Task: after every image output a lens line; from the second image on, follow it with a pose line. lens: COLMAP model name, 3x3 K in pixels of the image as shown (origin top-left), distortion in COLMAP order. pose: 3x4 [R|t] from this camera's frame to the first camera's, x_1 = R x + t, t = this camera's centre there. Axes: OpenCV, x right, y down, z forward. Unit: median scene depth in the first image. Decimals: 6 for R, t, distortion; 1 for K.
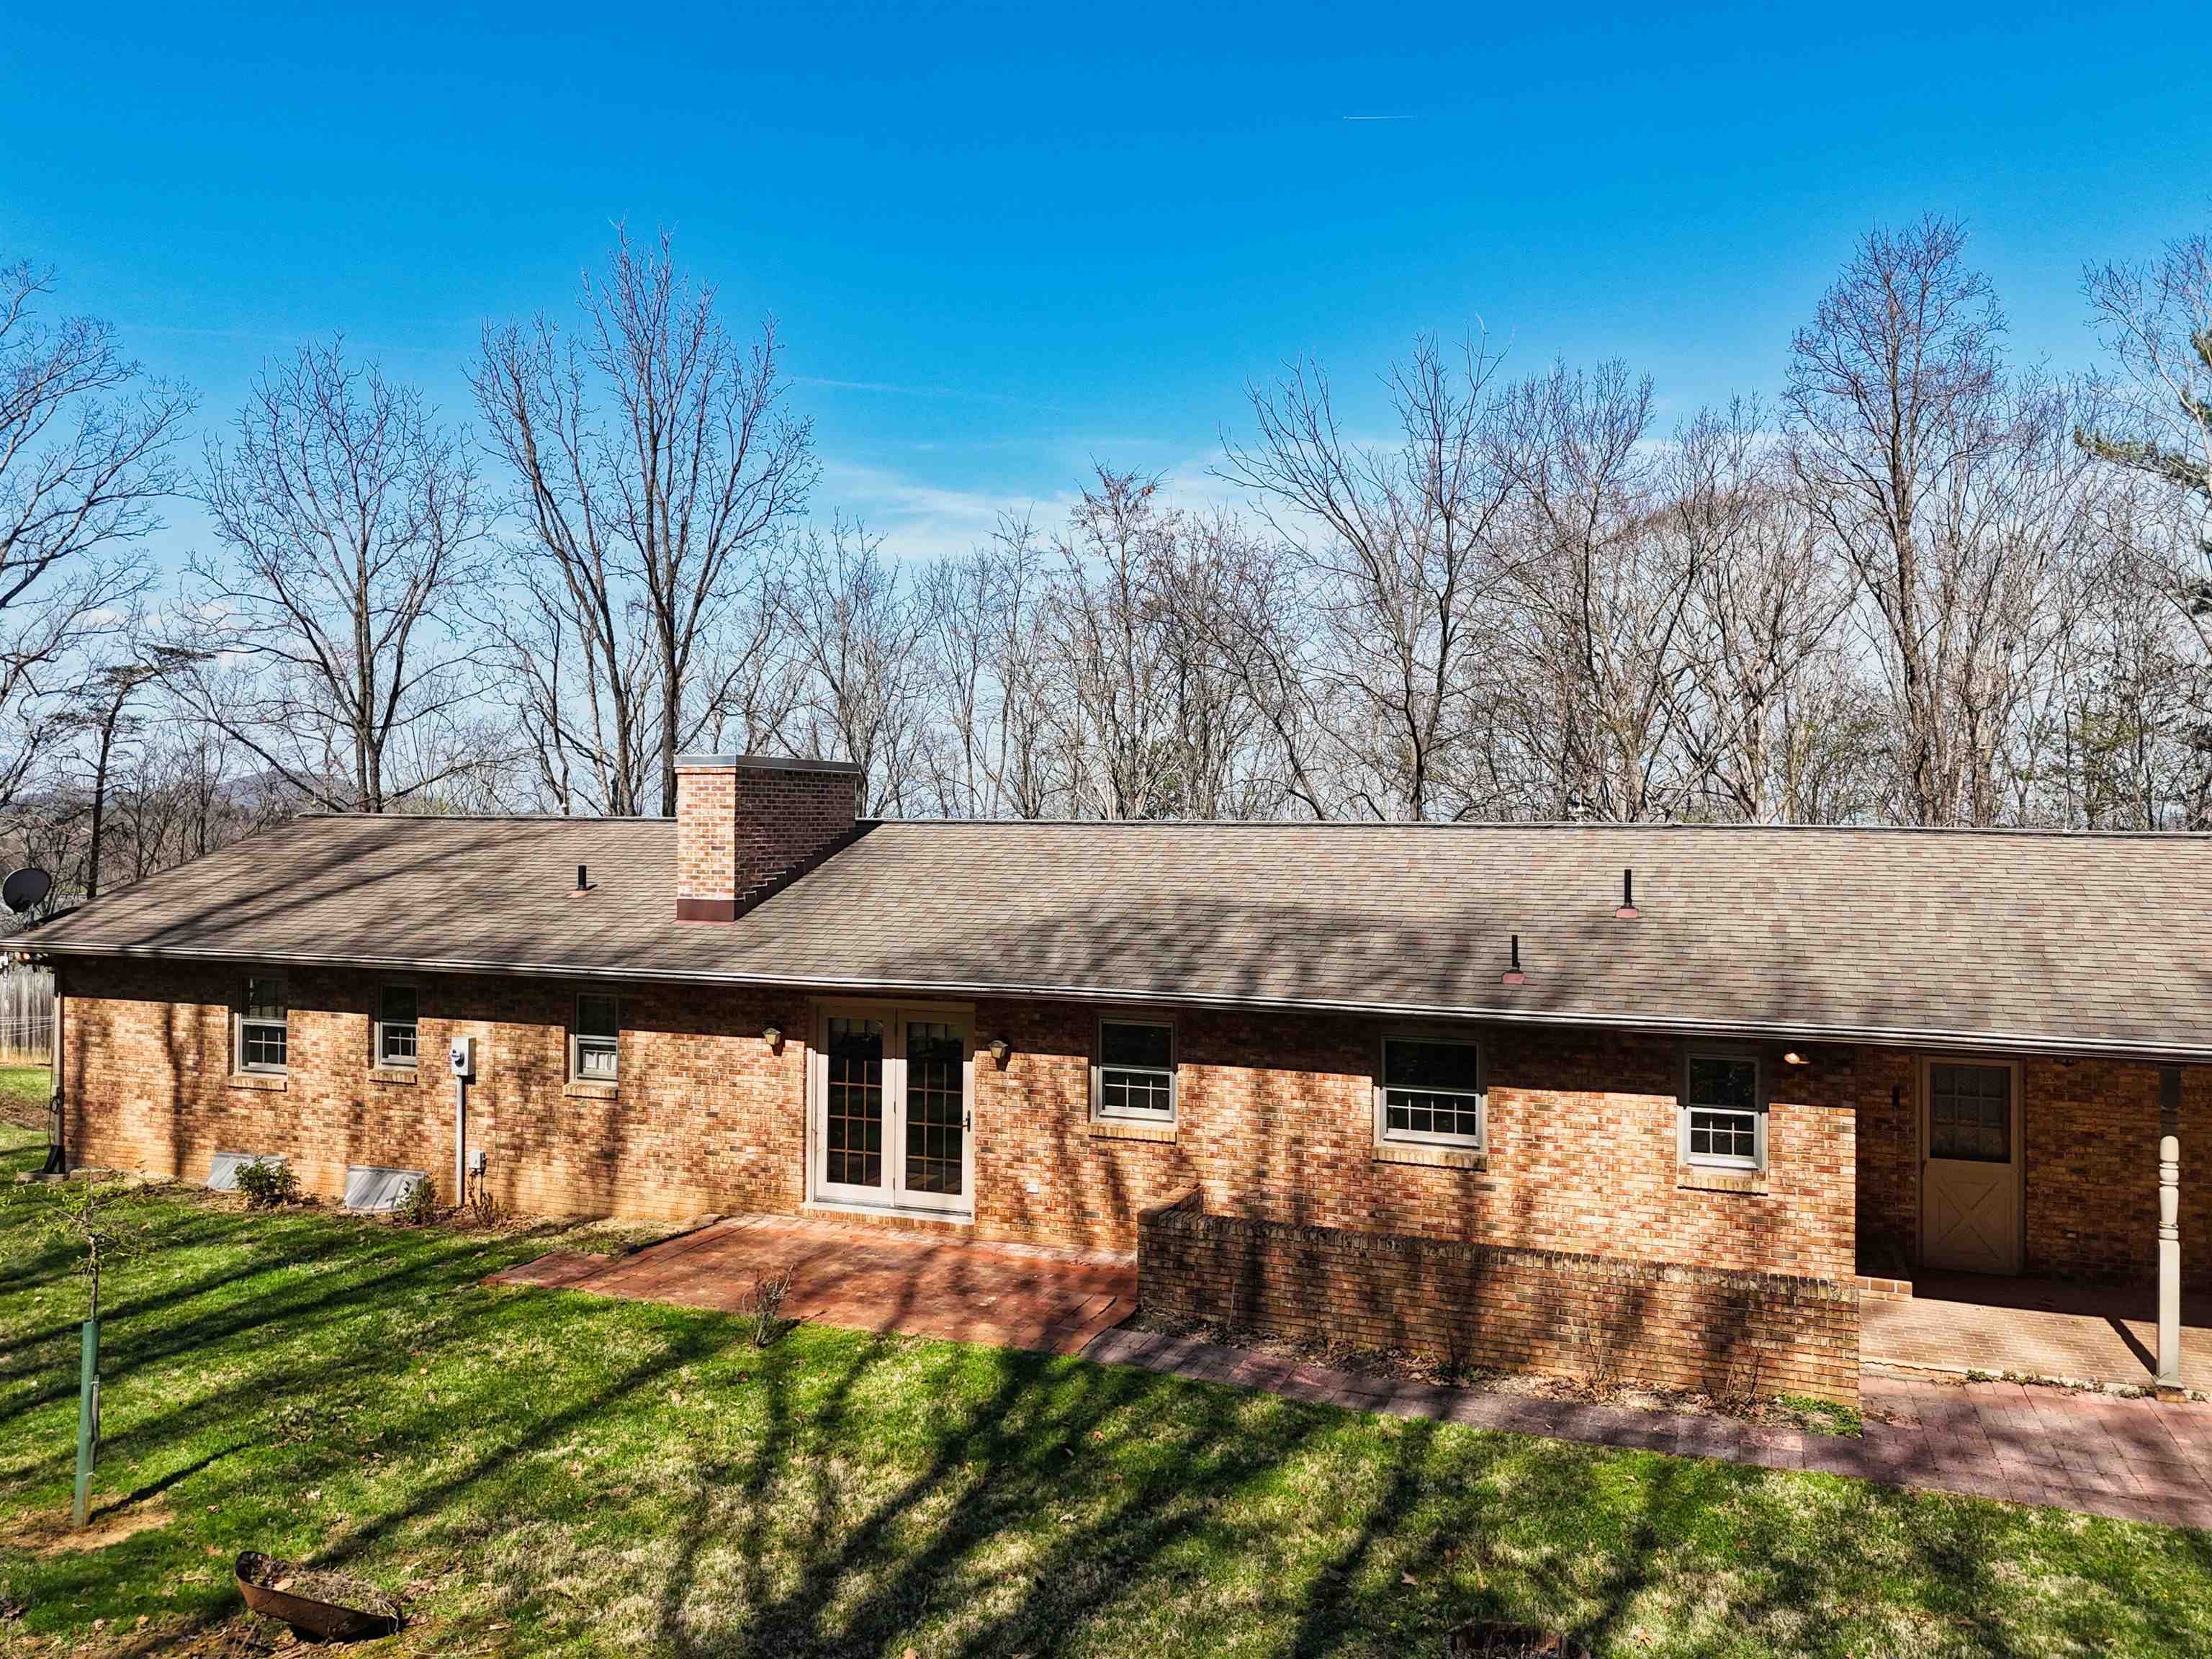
lens RADIAL K [[1630.4, 0, 1114.9], [0, 1630.4, 819.2], [0, 0, 1]] dist [0.062027, -0.054216]
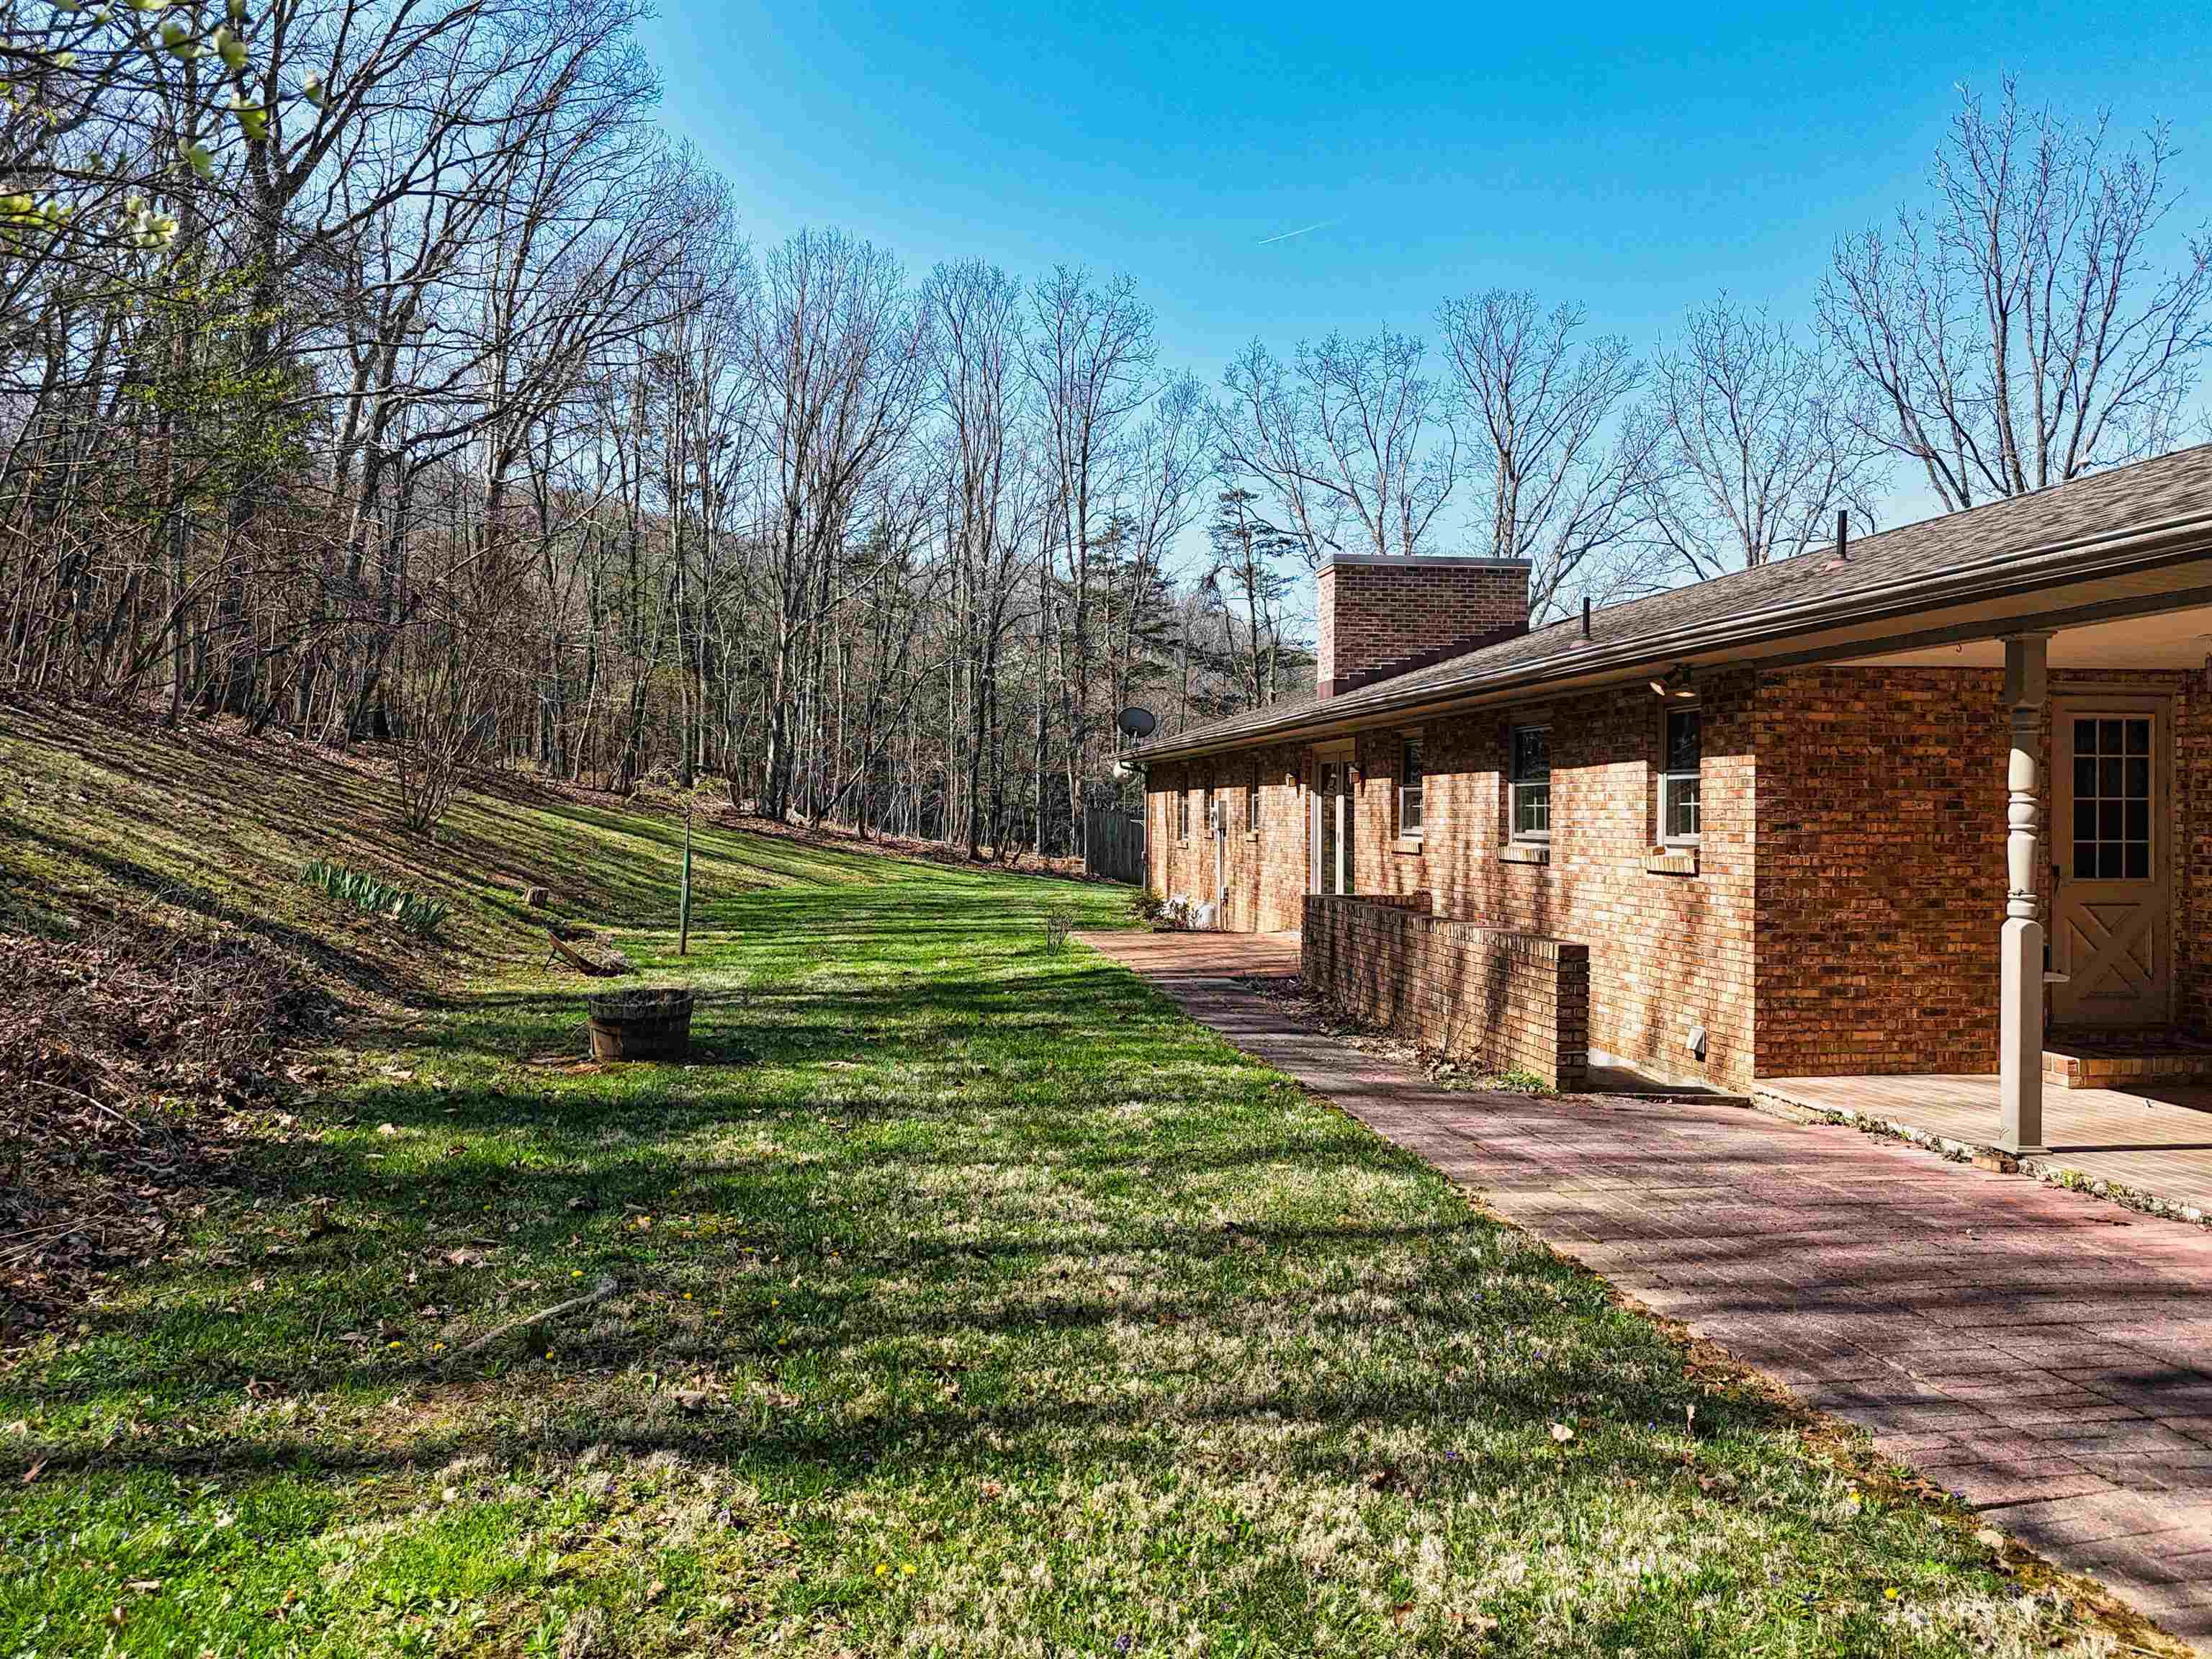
lens RADIAL K [[1630.4, 0, 1110.2], [0, 1630.4, 824.4], [0, 0, 1]] dist [0.062027, -0.054216]
pose [[0.492513, 0.001318, -0.870304, 0.751090], [-0.003919, 0.999992, -0.000704, 0.164807], [0.870296, 0.003757, 0.492514, 0.300480]]
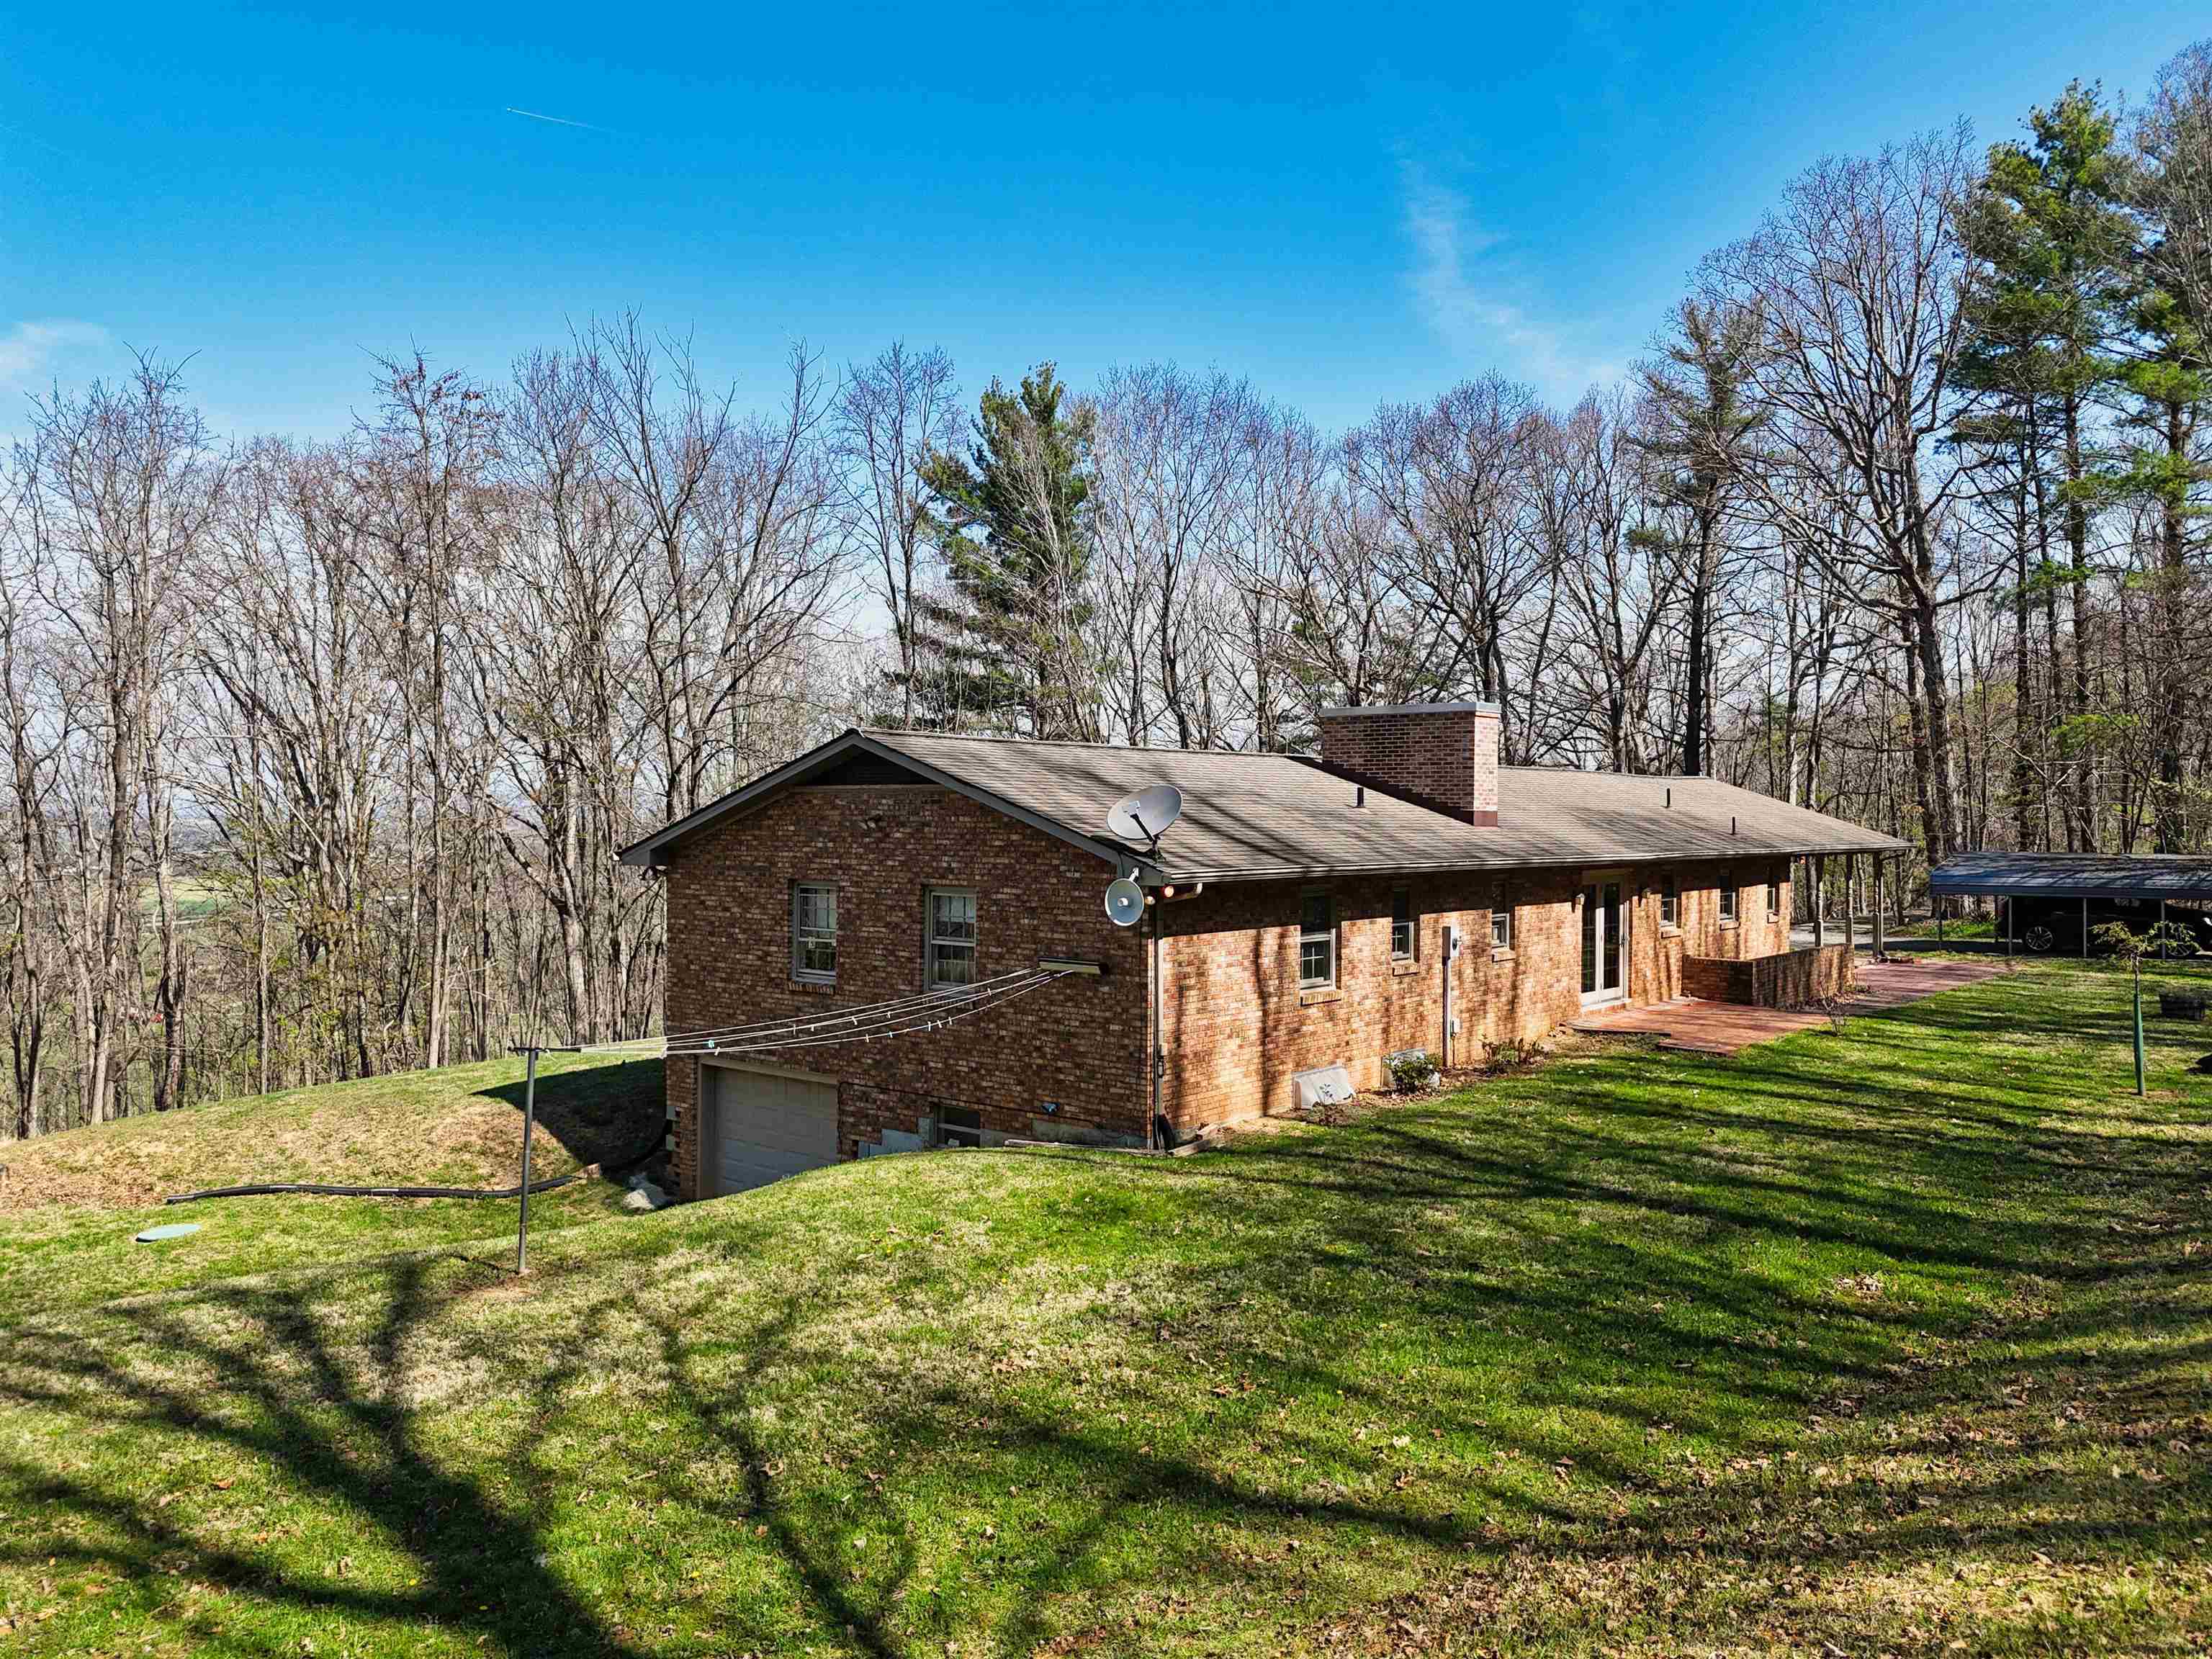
lens RADIAL K [[1630.4, 0, 1118.6], [0, 1630.4, 828.7], [0, 0, 1]] dist [0.062027, -0.054216]
pose [[0.317767, -0.012709, 0.948084, -1.748685], [-0.002628, 0.999895, 0.014284, 0.048437], [-0.948165, -0.007031, 0.317701, 0.925479]]
